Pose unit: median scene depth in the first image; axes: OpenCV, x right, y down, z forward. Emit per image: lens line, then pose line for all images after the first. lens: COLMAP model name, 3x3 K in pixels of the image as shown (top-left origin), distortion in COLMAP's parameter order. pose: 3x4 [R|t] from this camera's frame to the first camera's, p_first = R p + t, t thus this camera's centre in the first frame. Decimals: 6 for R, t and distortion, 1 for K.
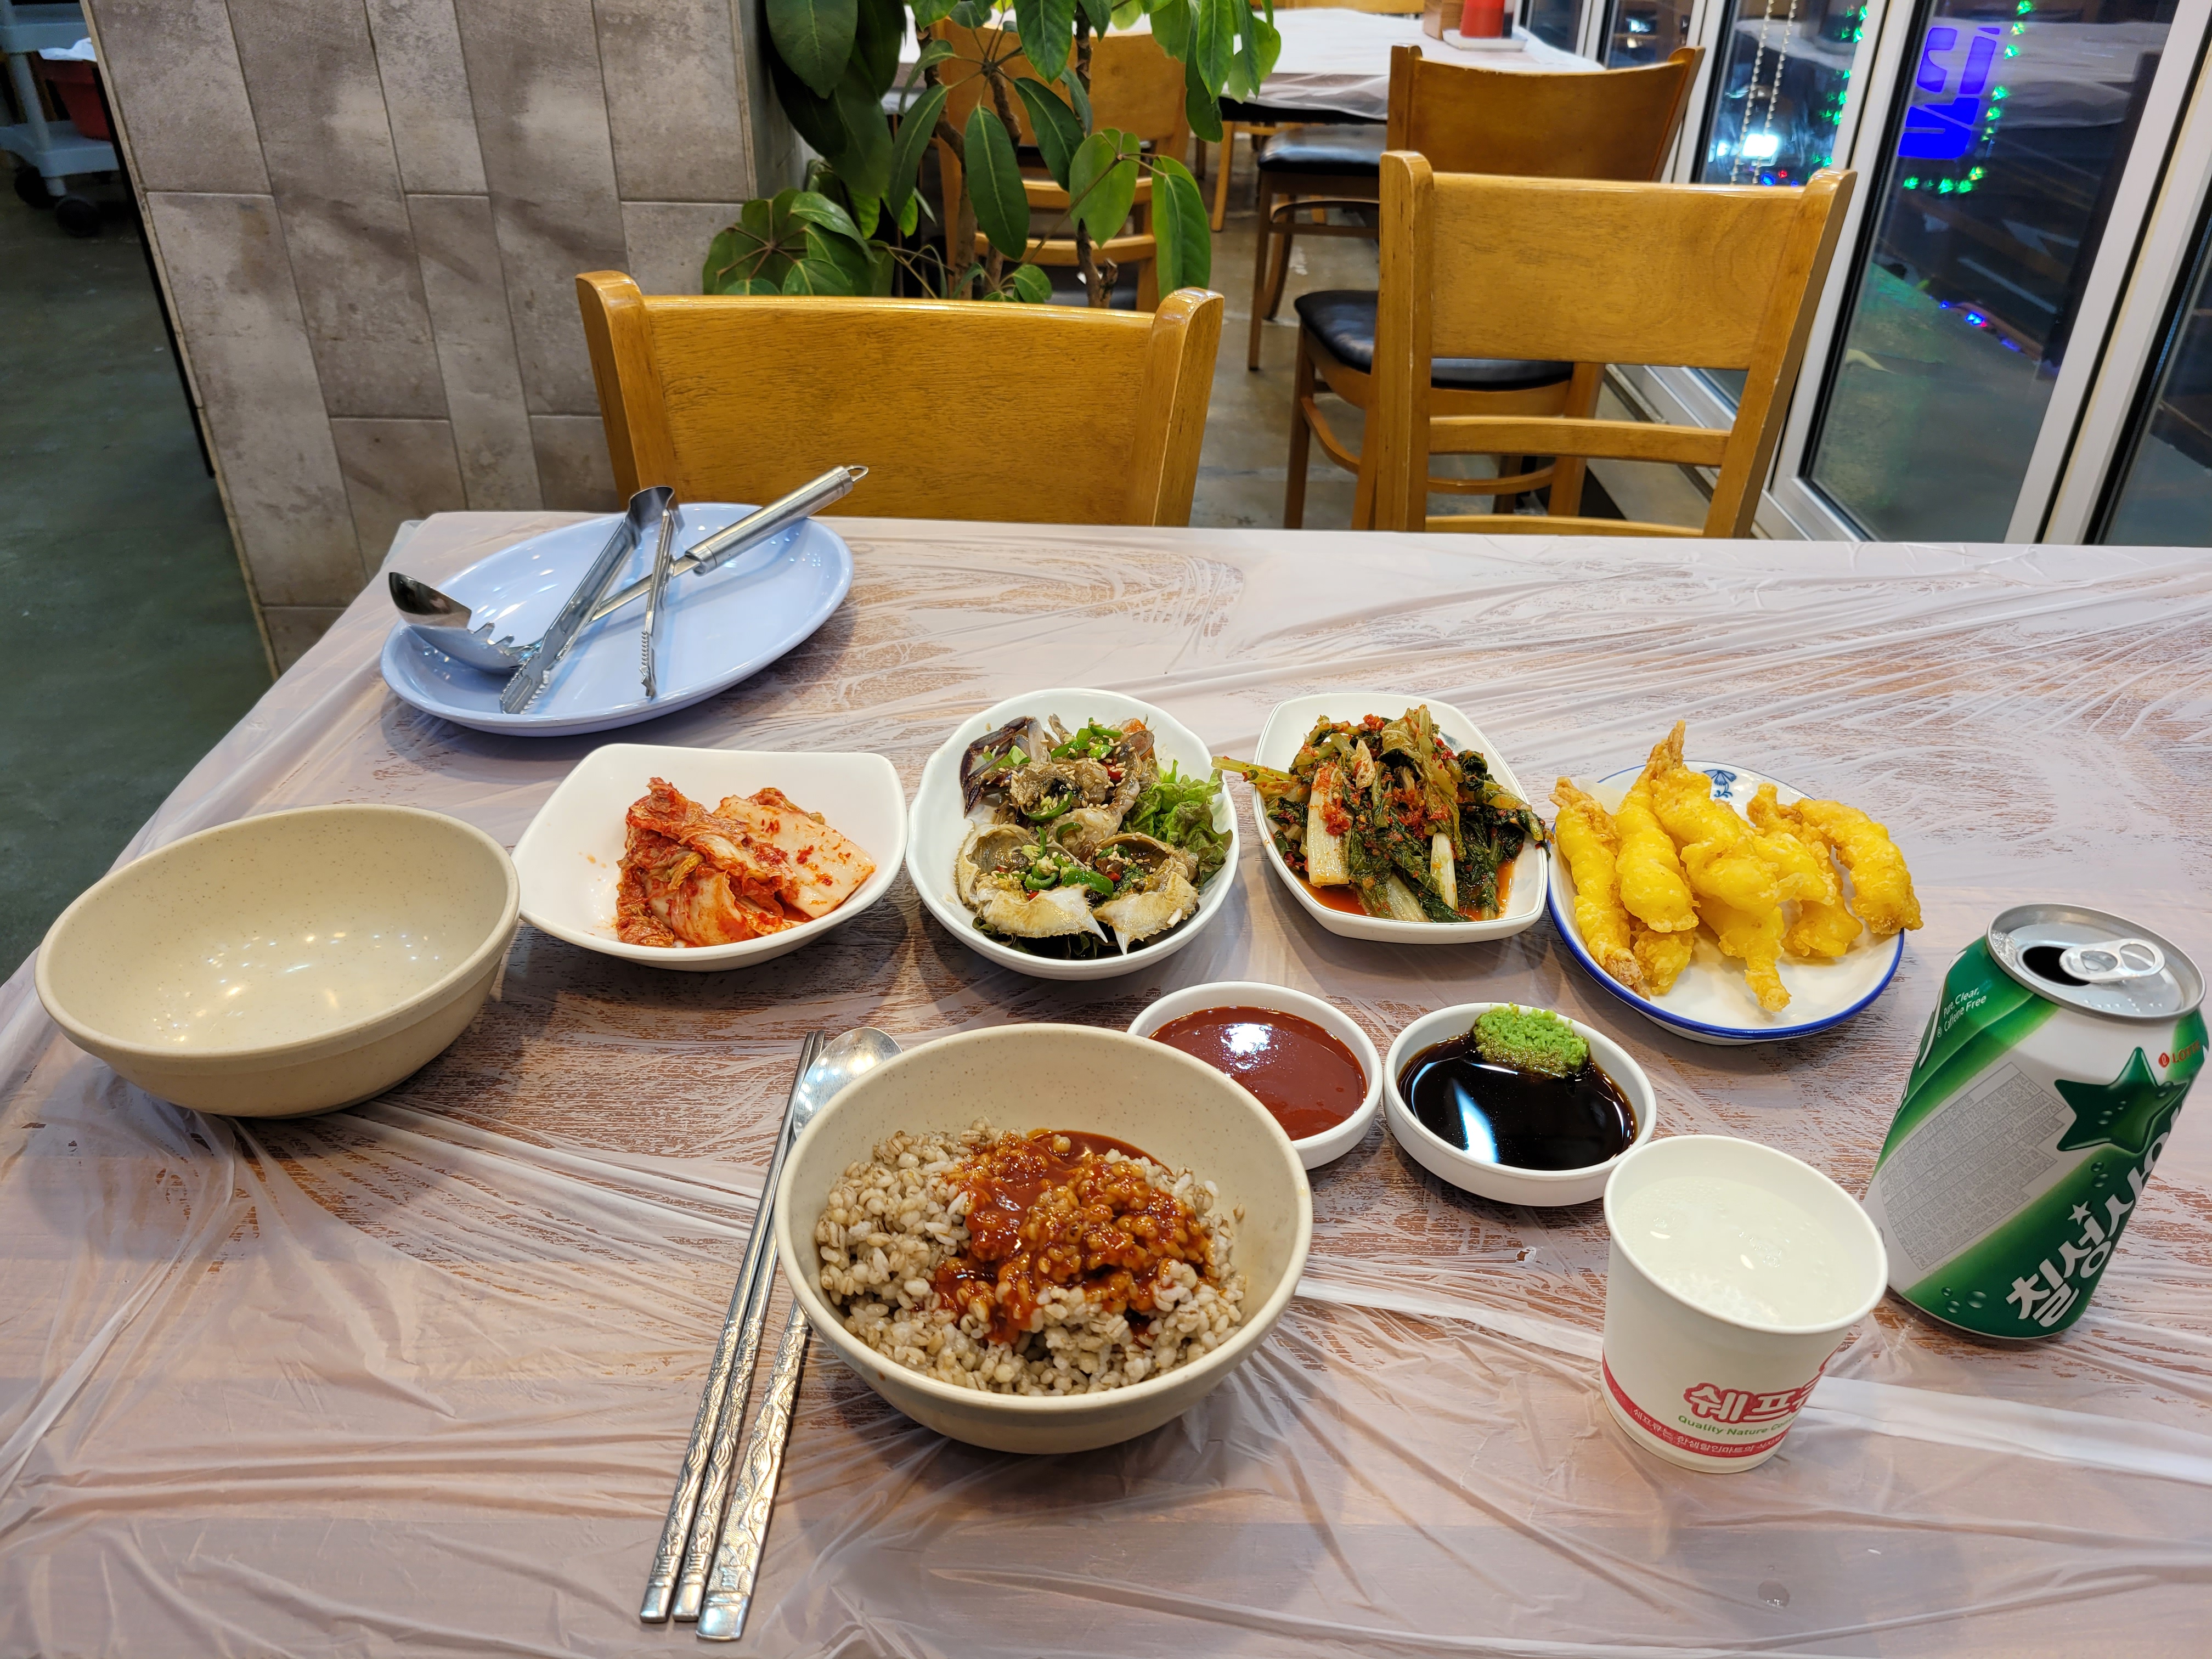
lens RADIAL K [[1680.6, 0, 1106.0], [0, 1680.6, 829.5], [0, 0, 1]] dist [0.030030, -0.034453]
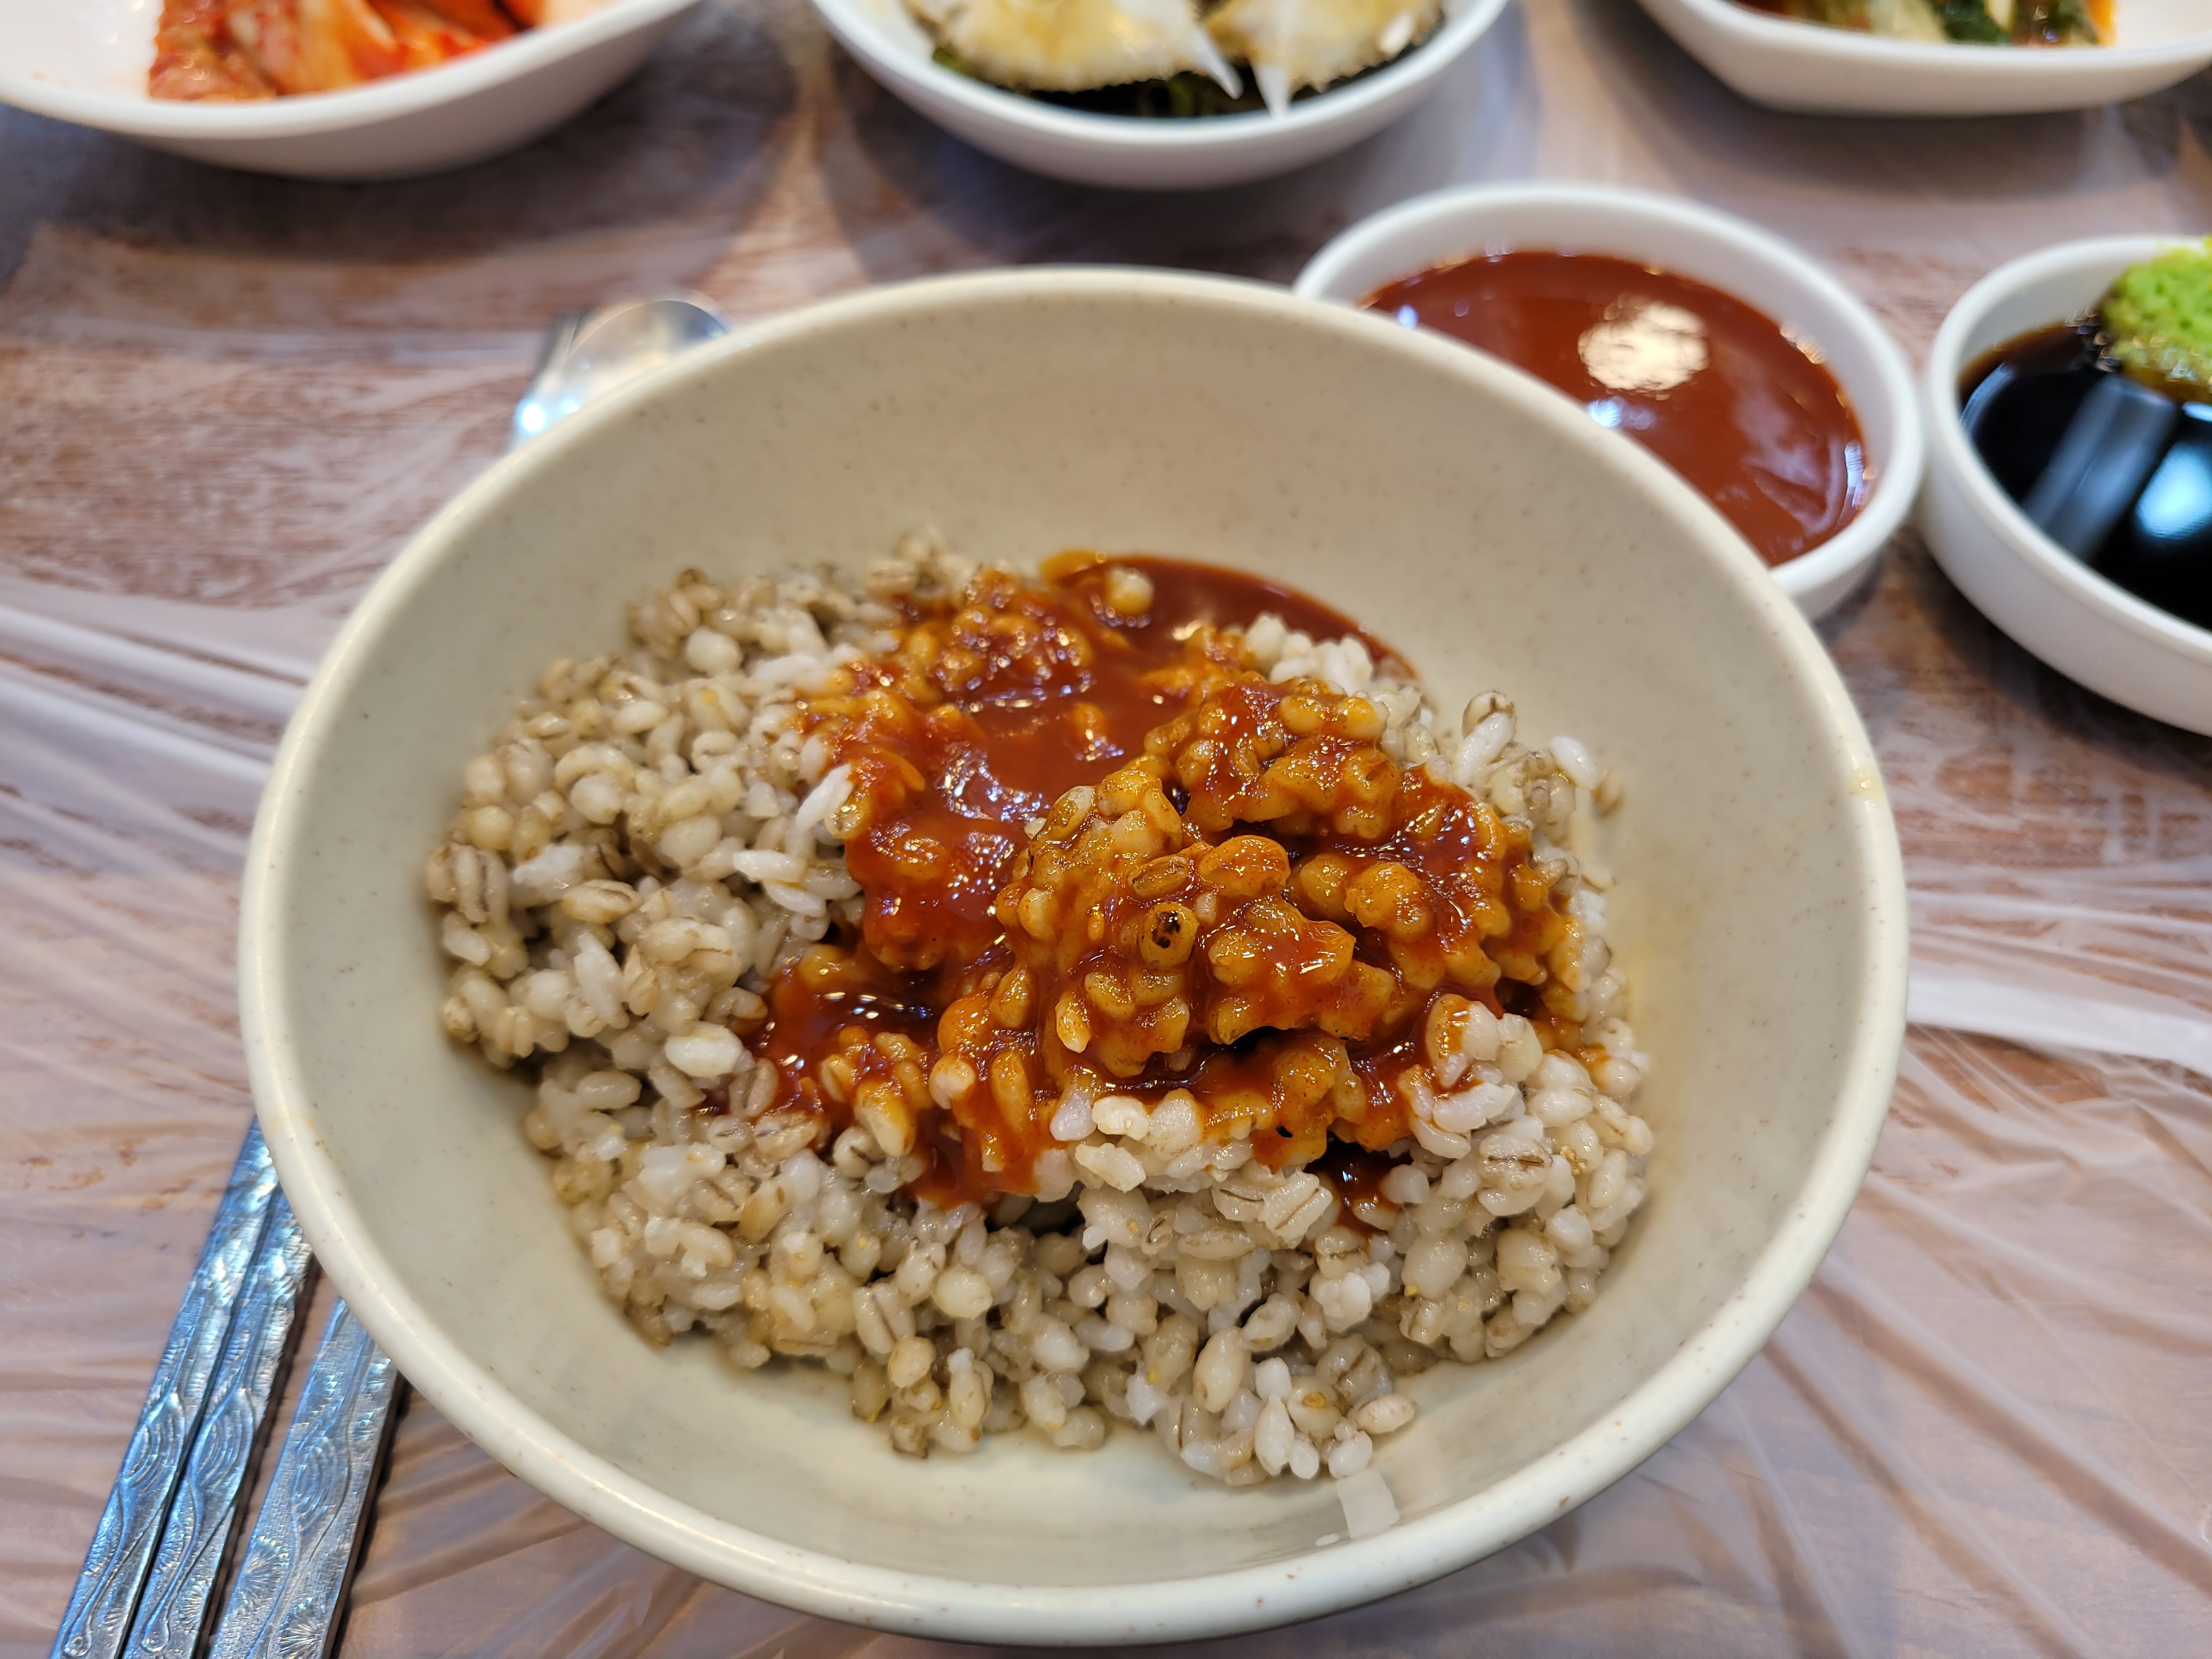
lens RADIAL K [[1654.8, 0, 1106.0], [0, 1654.8, 829.5], [0, 0, 1]] dist [-0.014670, -0.001323]
pose [[0.999176, 0.011835, -0.038816, -0.017938], [0.004190, 0.921331, 0.388756, 0.098291], [0.040363, -0.388598, 0.920523, 0.695412]]
